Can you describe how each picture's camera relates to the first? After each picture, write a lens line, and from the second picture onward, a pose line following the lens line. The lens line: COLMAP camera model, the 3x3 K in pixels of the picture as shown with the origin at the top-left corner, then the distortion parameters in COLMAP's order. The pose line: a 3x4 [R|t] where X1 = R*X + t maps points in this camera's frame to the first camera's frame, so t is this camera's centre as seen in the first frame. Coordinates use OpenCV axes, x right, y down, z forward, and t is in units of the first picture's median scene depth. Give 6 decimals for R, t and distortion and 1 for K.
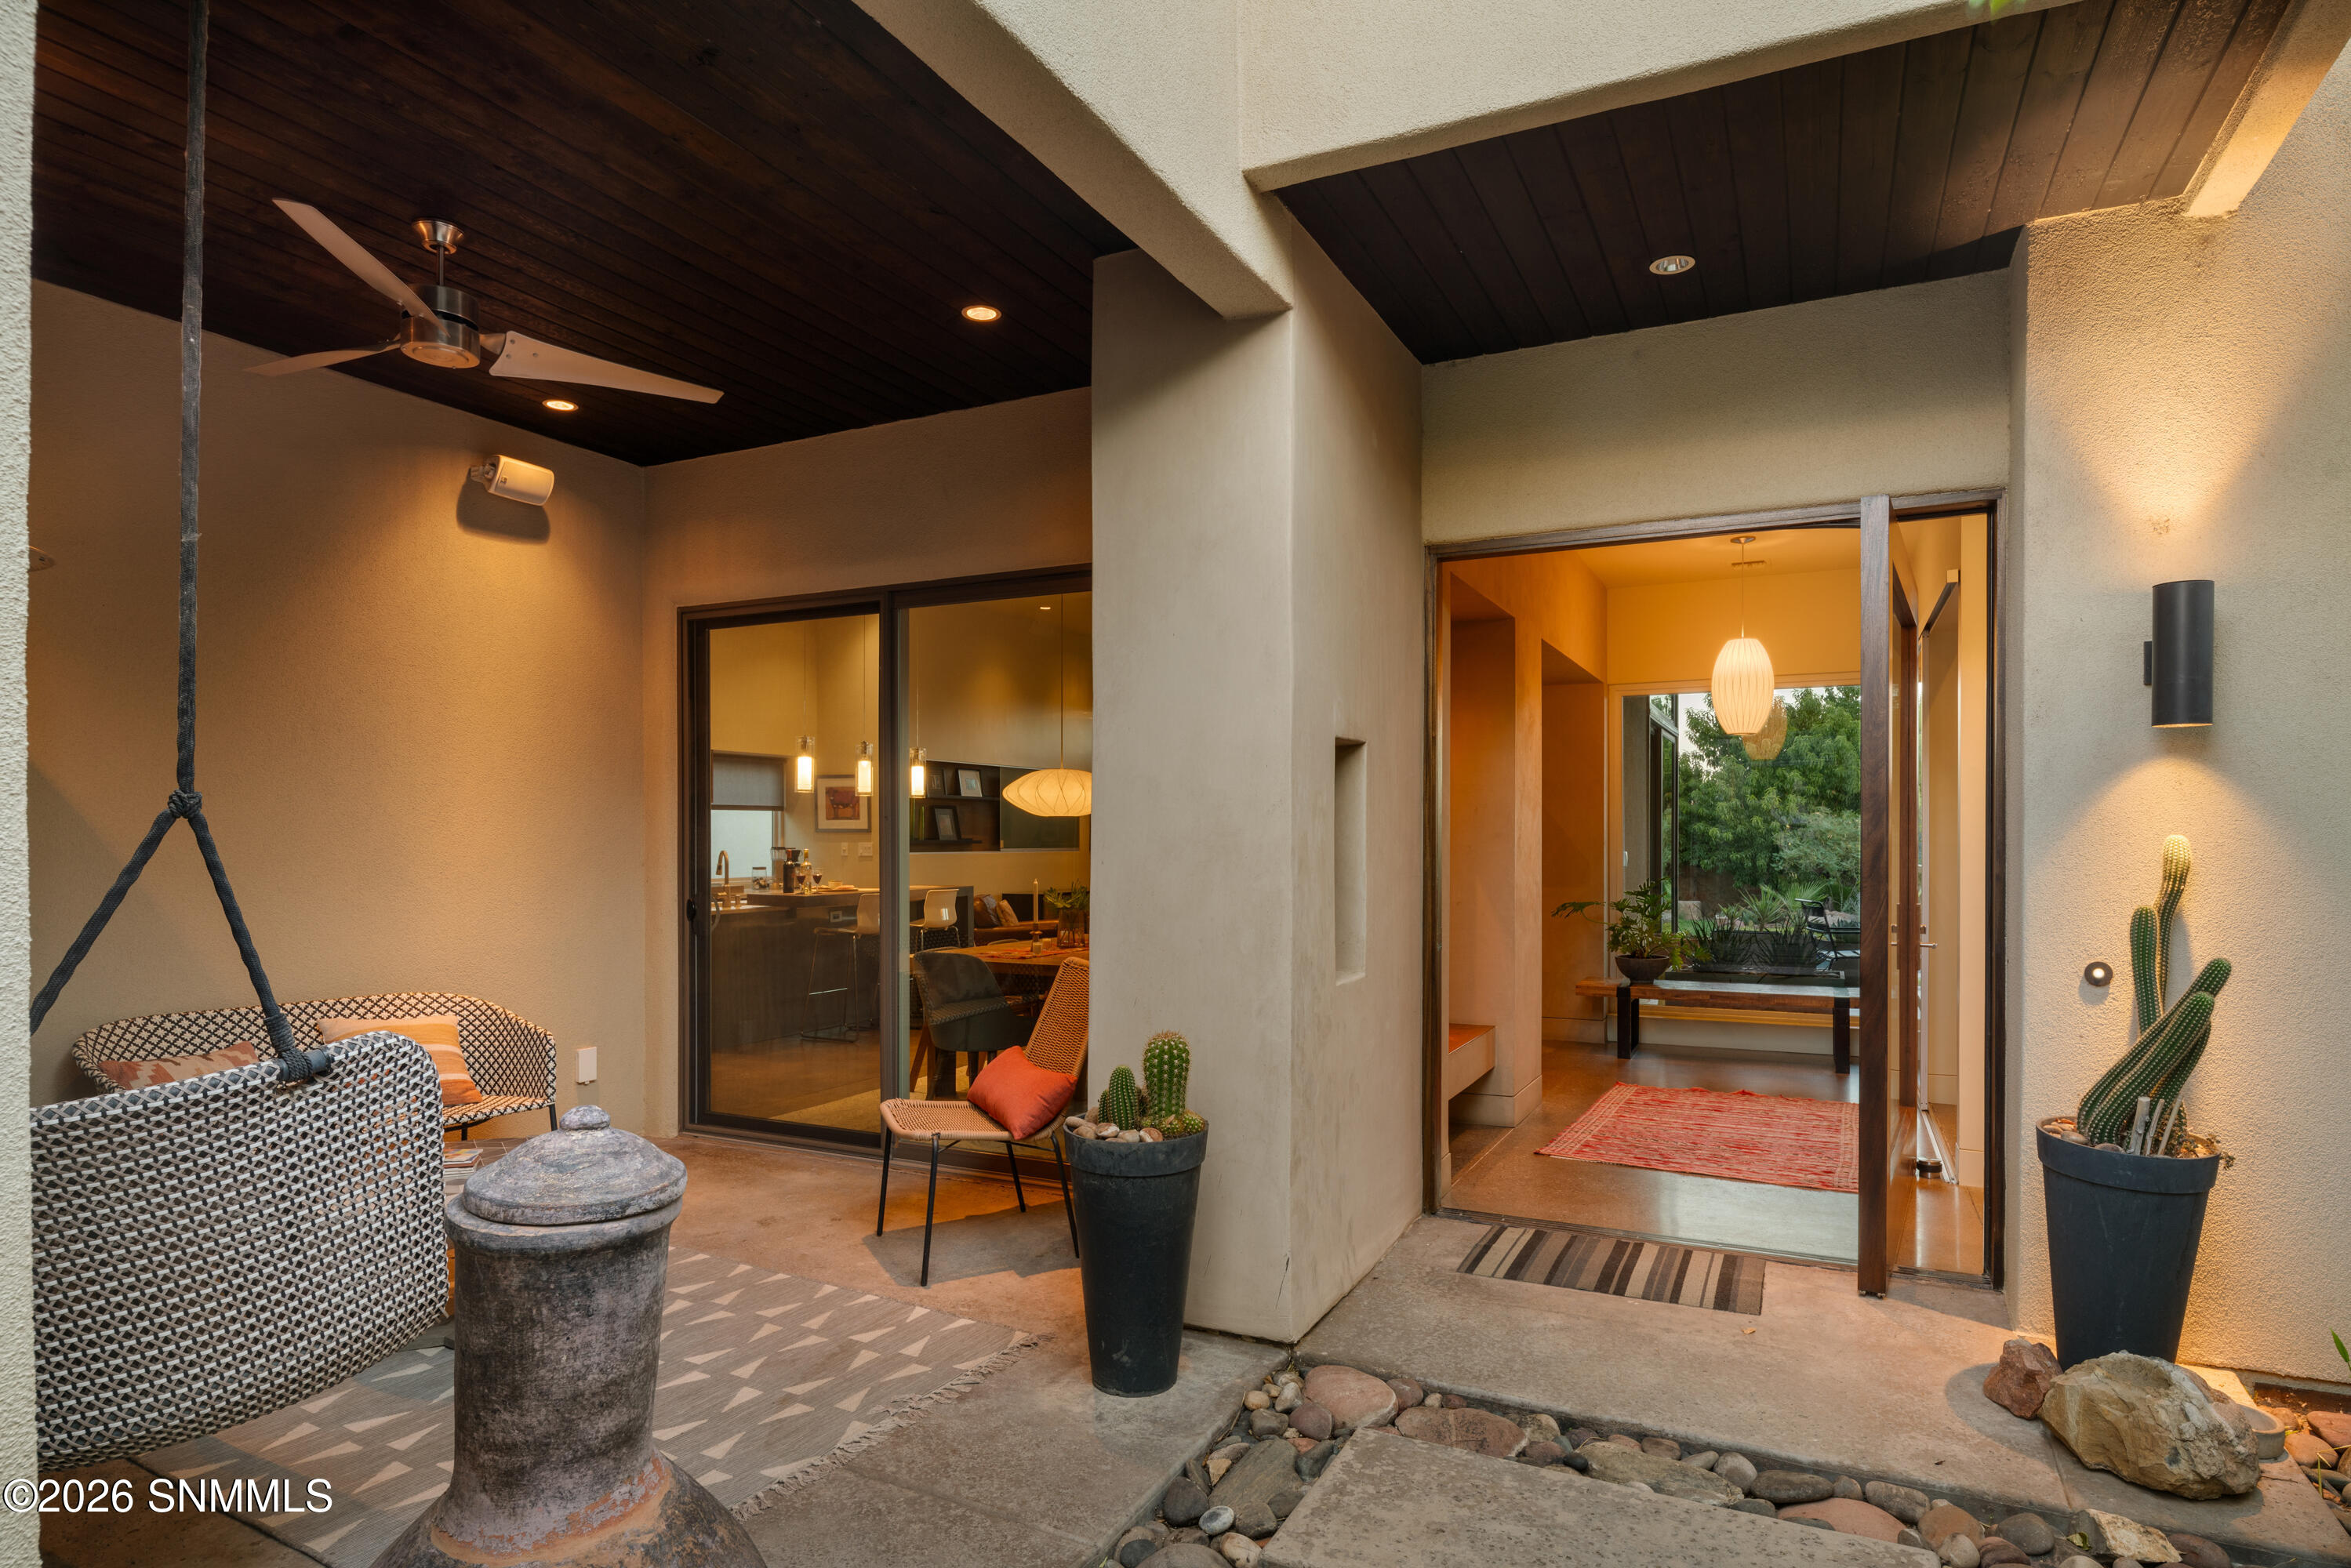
lens RADIAL K [[1267.7, 0, 1177.6], [0, 1267.7, 838.8], [0, 0, 1]] dist [-0.022354, 0.000001]
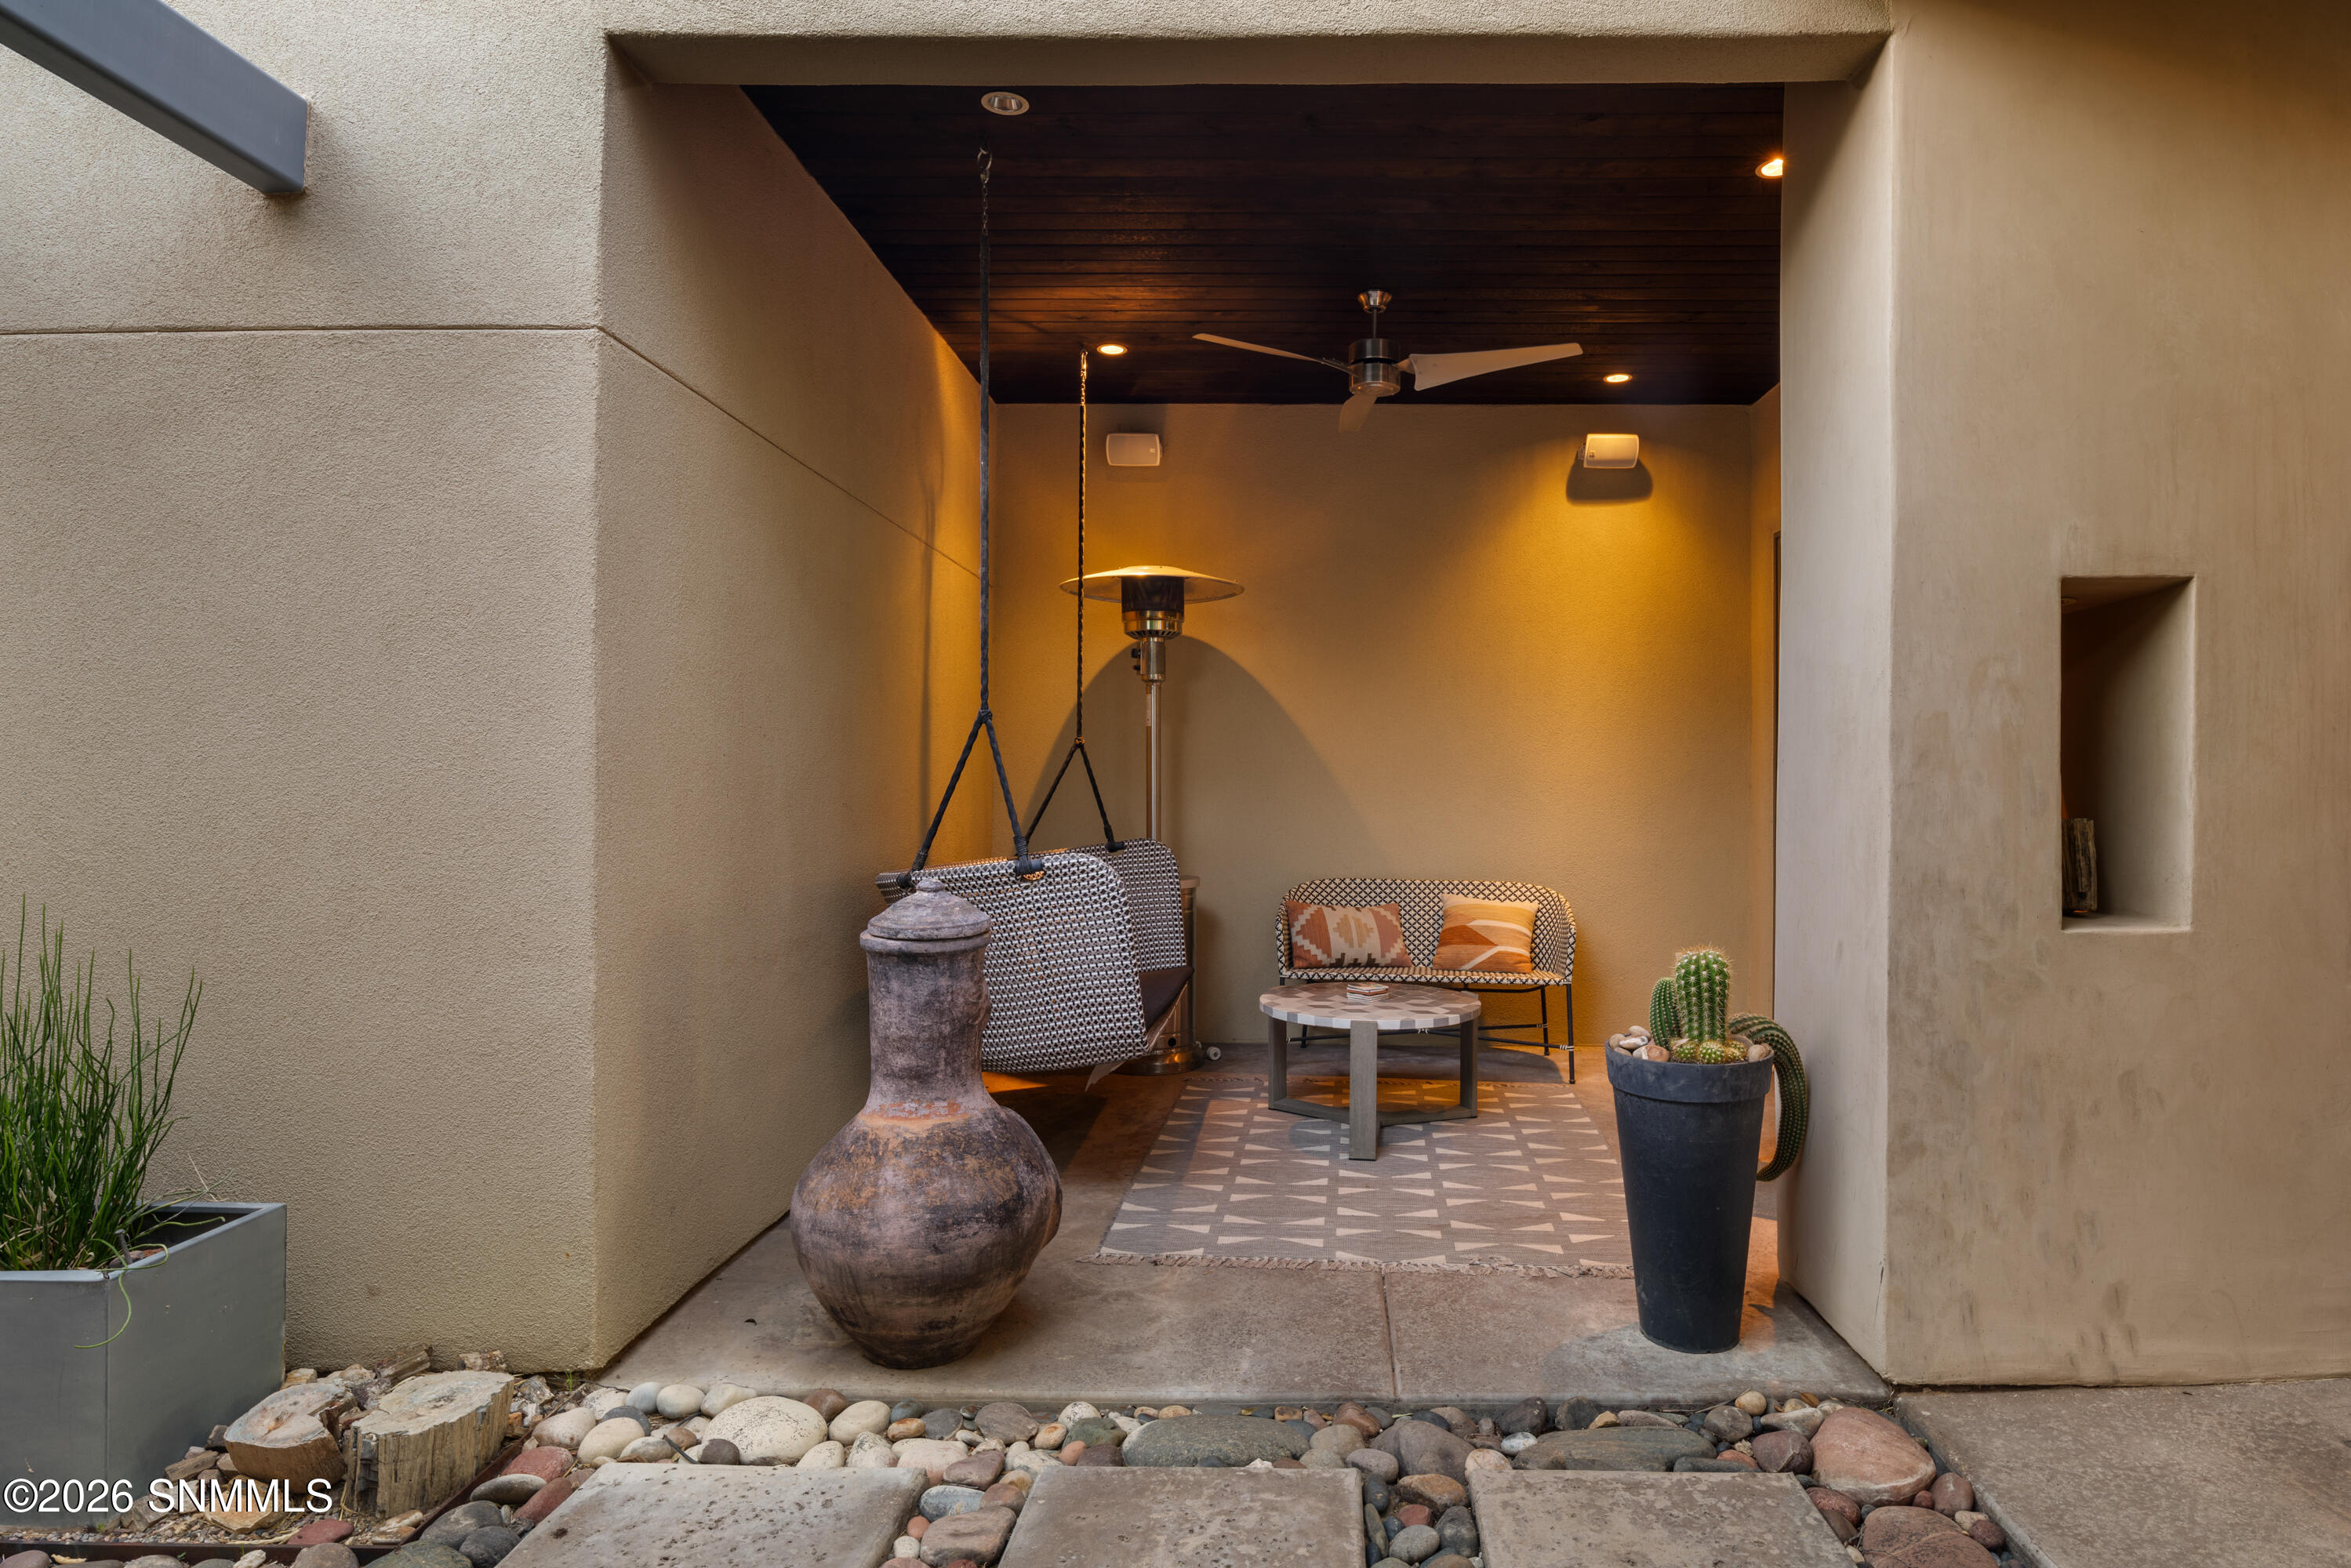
lens RADIAL K [[1212.7, 0, 1175.5], [0, 1212.7, 784.0], [0, 0, 1]] dist [0.000733, -0.000383]
pose [[0.435566, 0.005875, -0.900138, 0.572112], [-0.007163, 0.999970, 0.003060, 0.038450], [0.900128, 0.005115, 0.435594, 0.293382]]
